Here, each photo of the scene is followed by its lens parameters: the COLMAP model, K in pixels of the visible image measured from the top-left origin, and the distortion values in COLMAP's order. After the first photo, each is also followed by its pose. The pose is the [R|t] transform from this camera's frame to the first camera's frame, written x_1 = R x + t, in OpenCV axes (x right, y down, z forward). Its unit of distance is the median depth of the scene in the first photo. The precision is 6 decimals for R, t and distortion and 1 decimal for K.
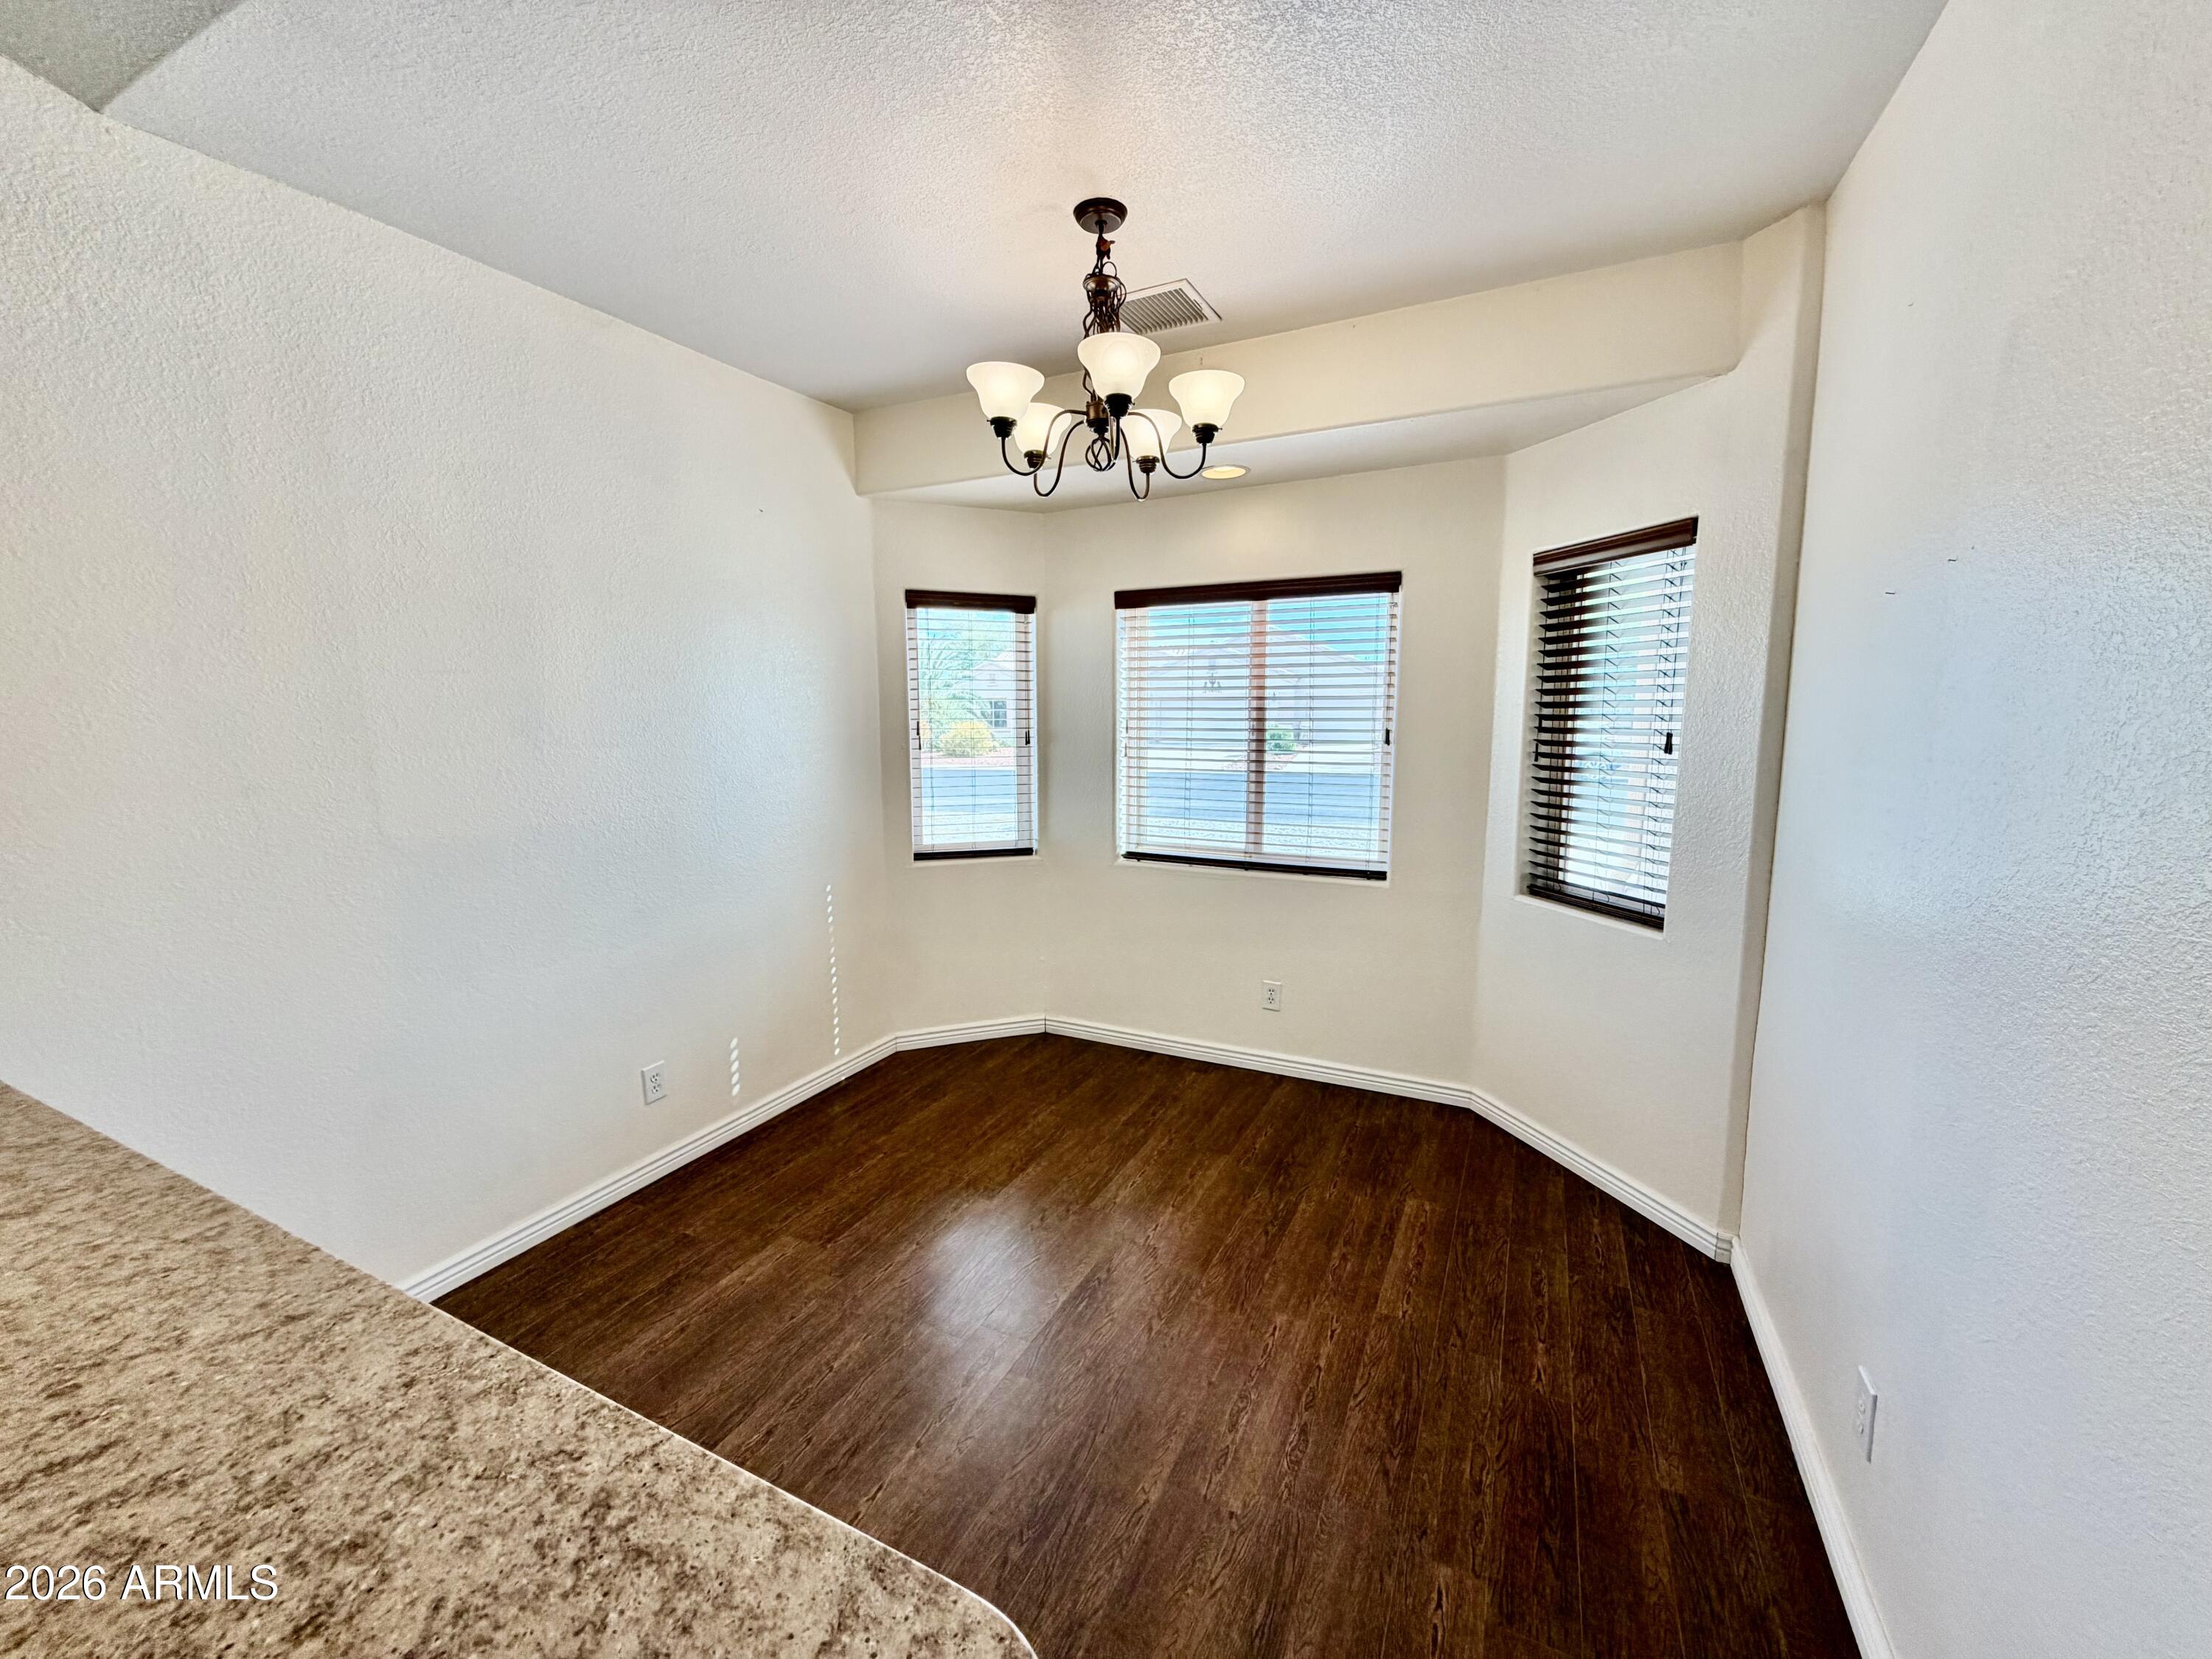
lens RADIAL K [[880.5, 0, 1125.5], [0, 880.5, 831.6], [0, 0, 1]] dist [-0.000537, -0.000327]
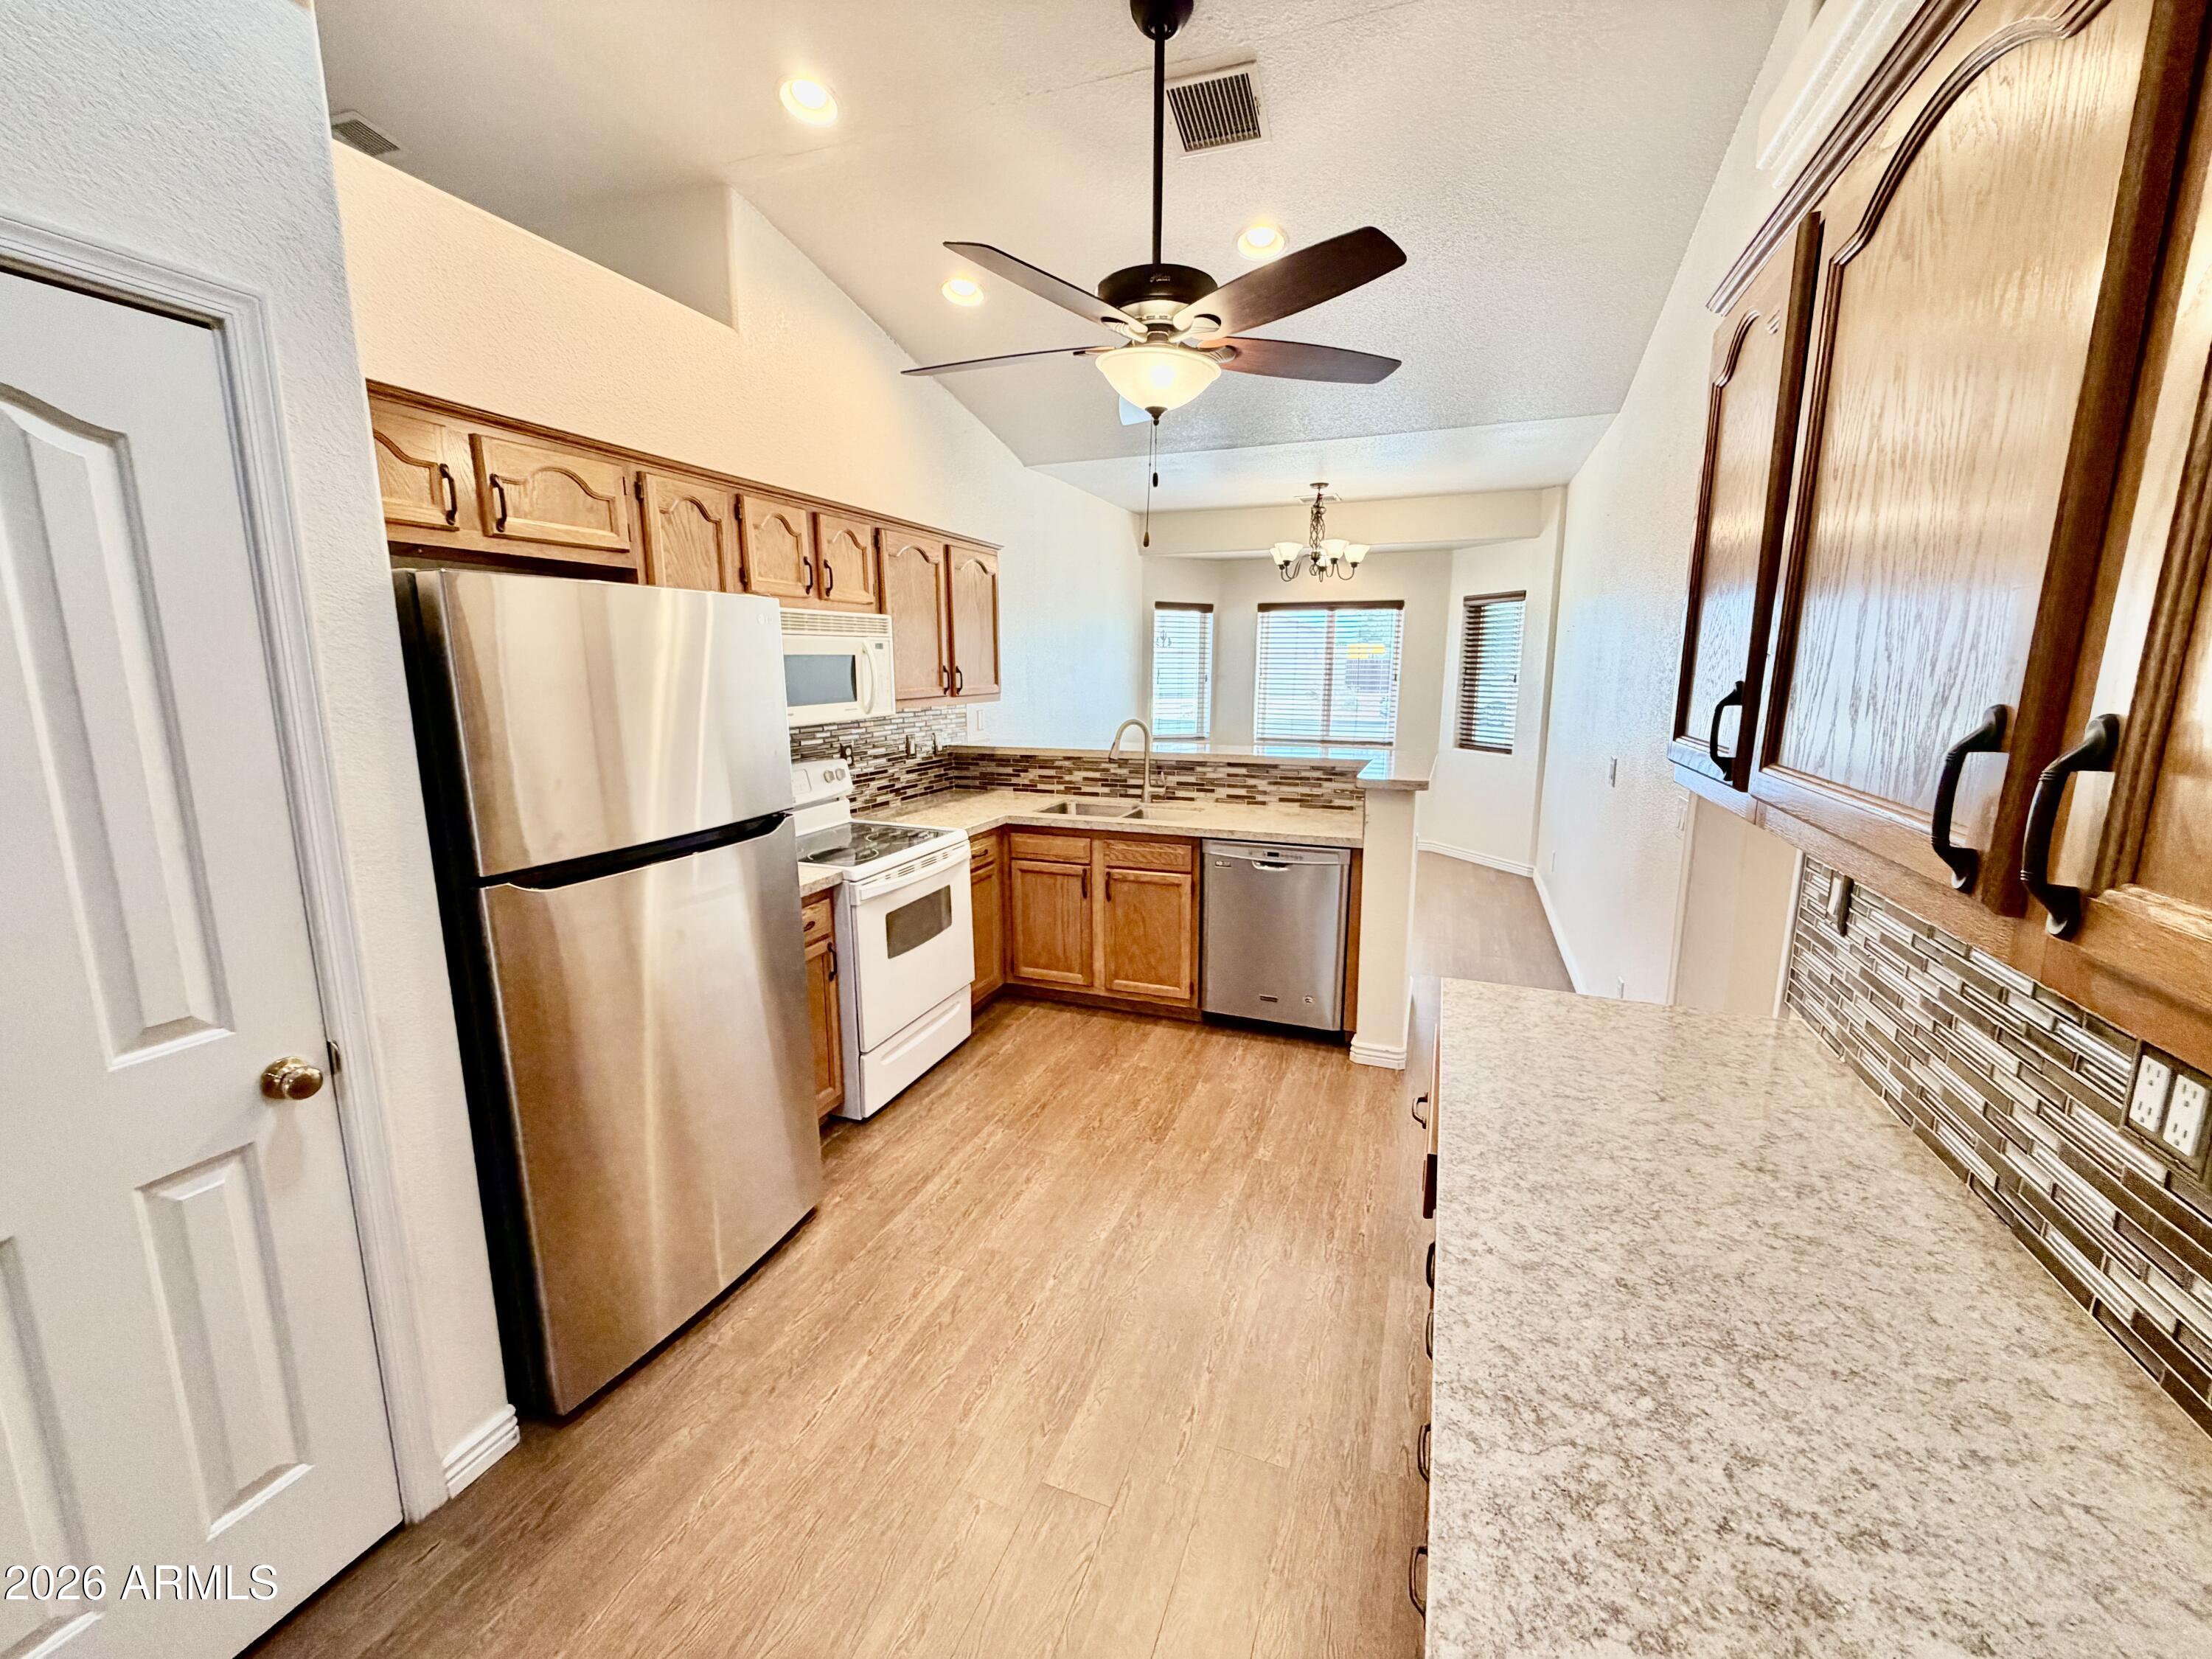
lens RADIAL K [[880.5, 0, 1096.5], [0, 880.5, 829.3], [0, 0, 1]] dist [-0.000537, -0.000327]
pose [[0.997913, -0.008541, 0.064007, -0.635972], [0.005130, 0.998568, 0.053256, 0.164909], [-0.064370, -0.052816, 0.996527, -1.244793]]
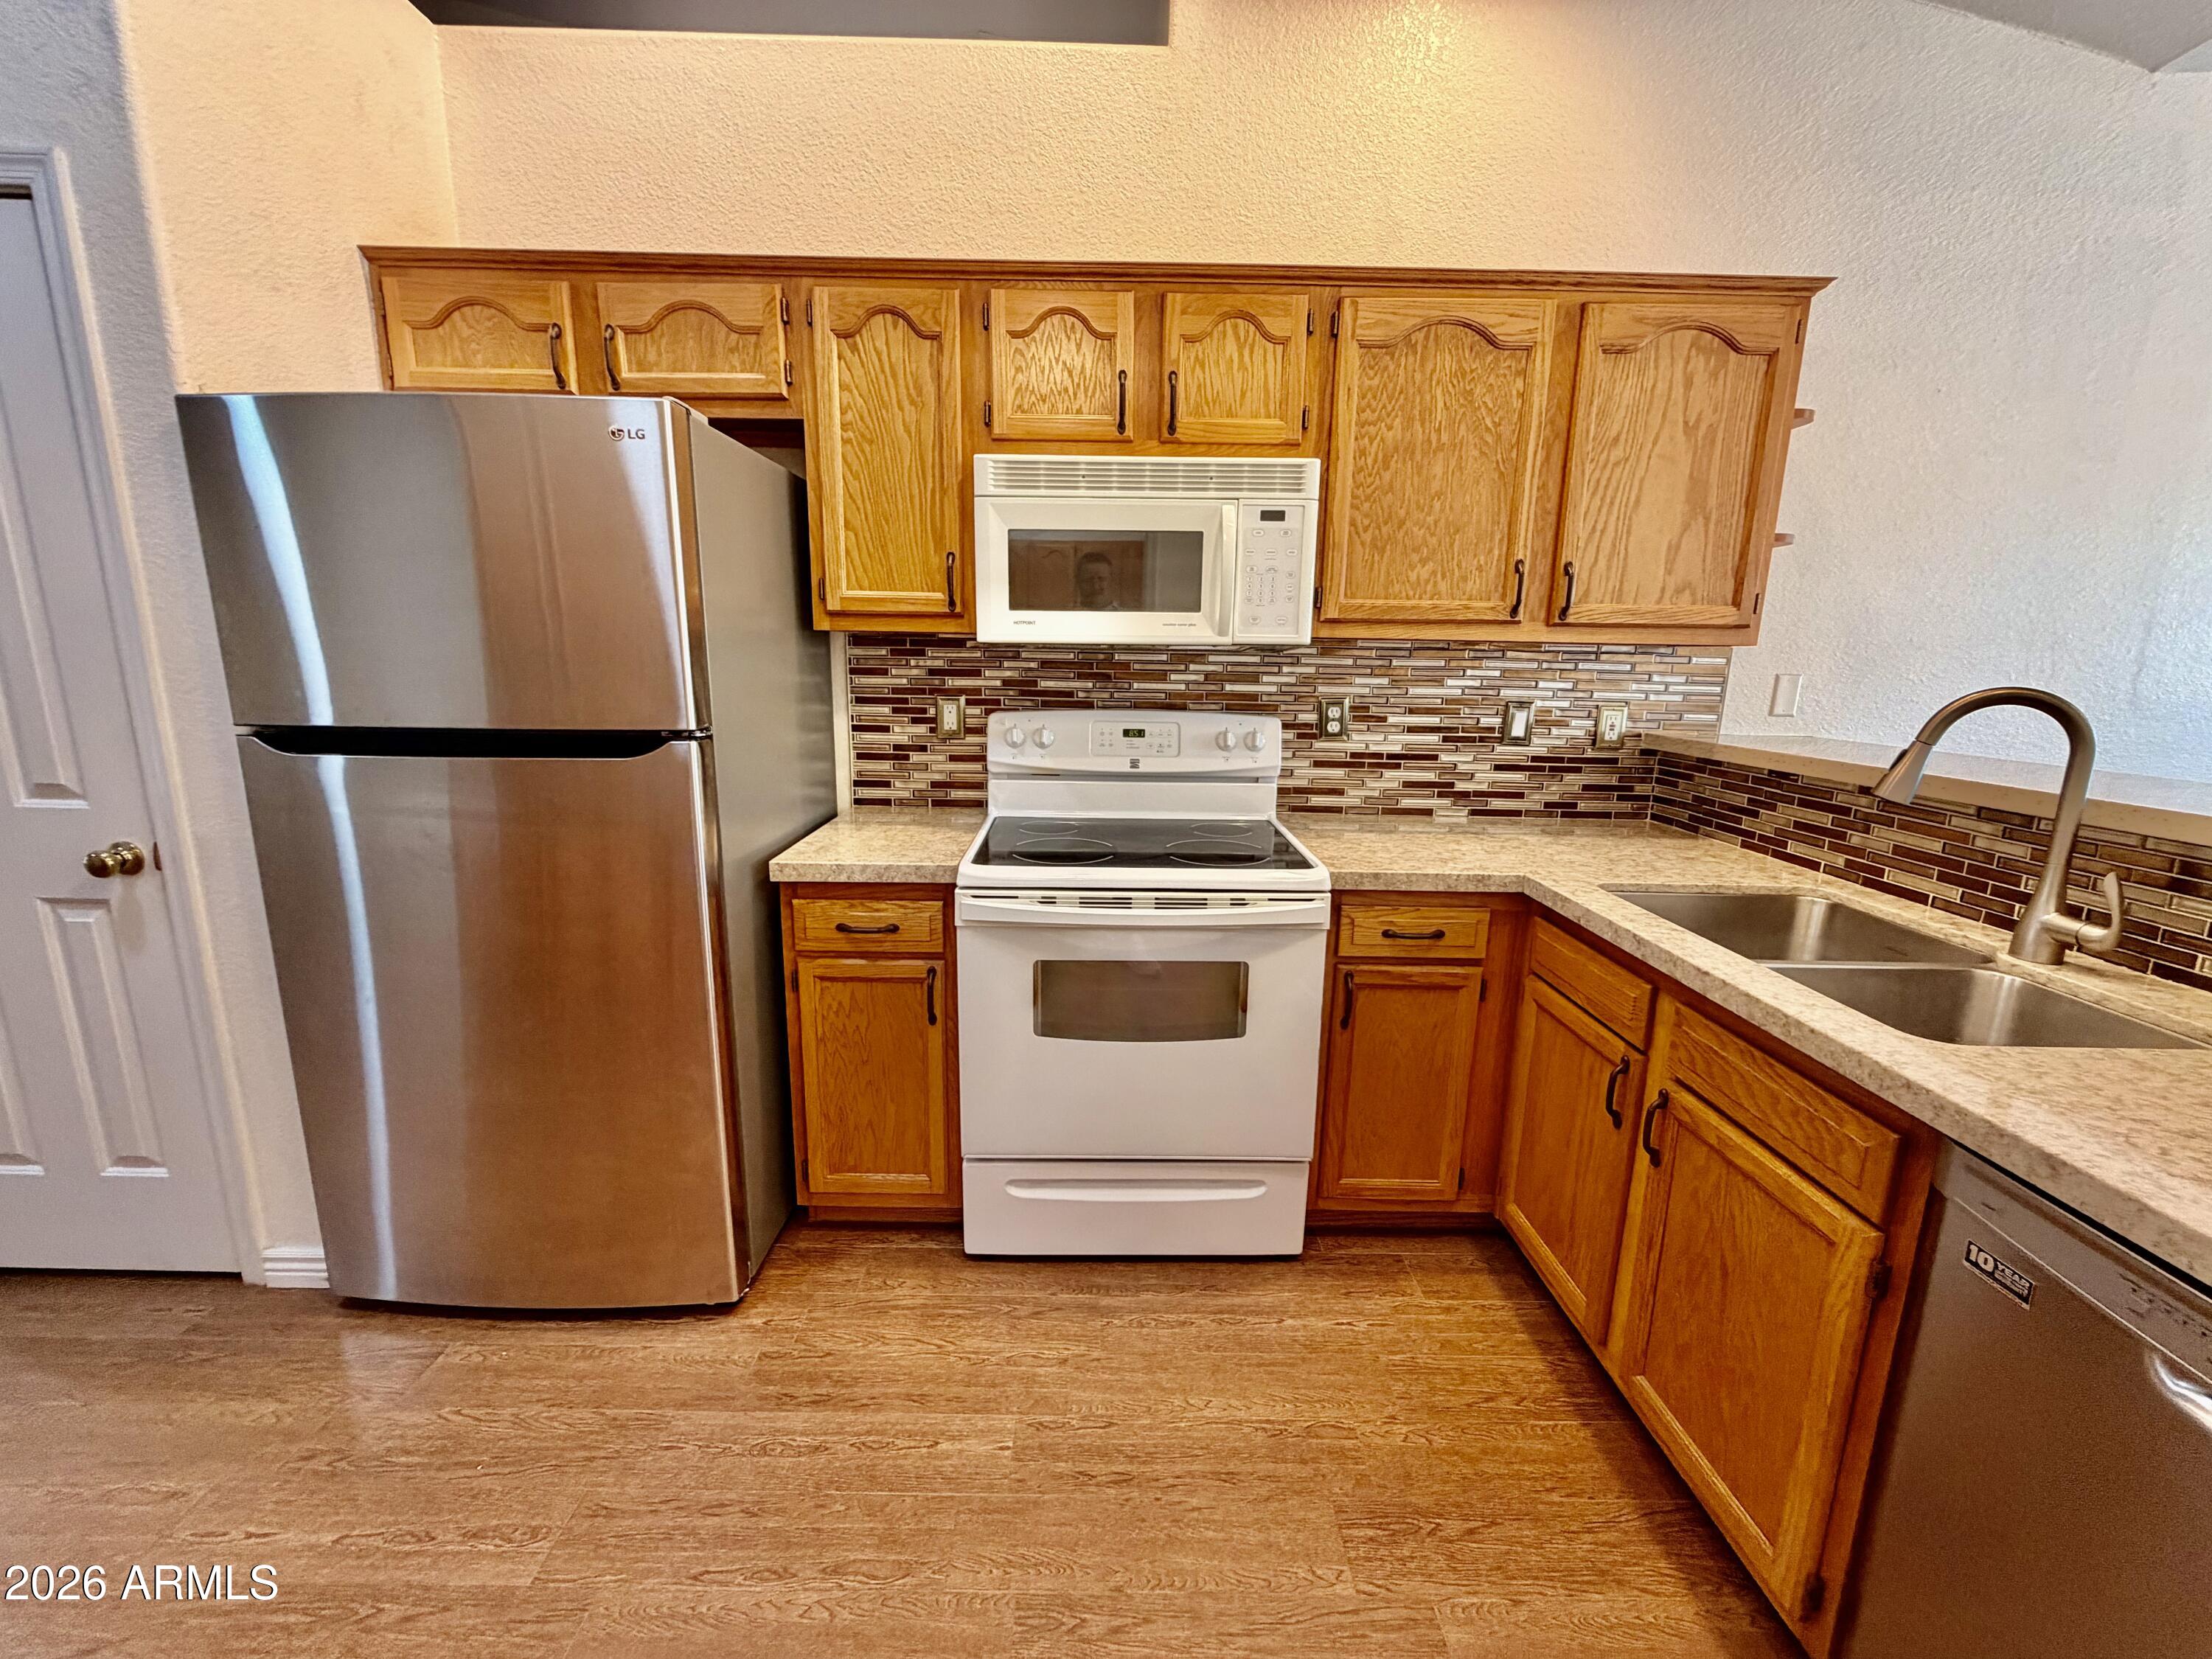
lens RADIAL K [[880.5, 0, 1102.3], [0, 880.5, 829.7], [0, 0, 1]] dist [-0.000537, -0.000327]
pose [[0.428507, 0.192778, -0.882733, -0.285196], [-0.138642, 0.979433, 0.146595, 0.134480], [0.892838, 0.059567, 0.446421, -0.461723]]
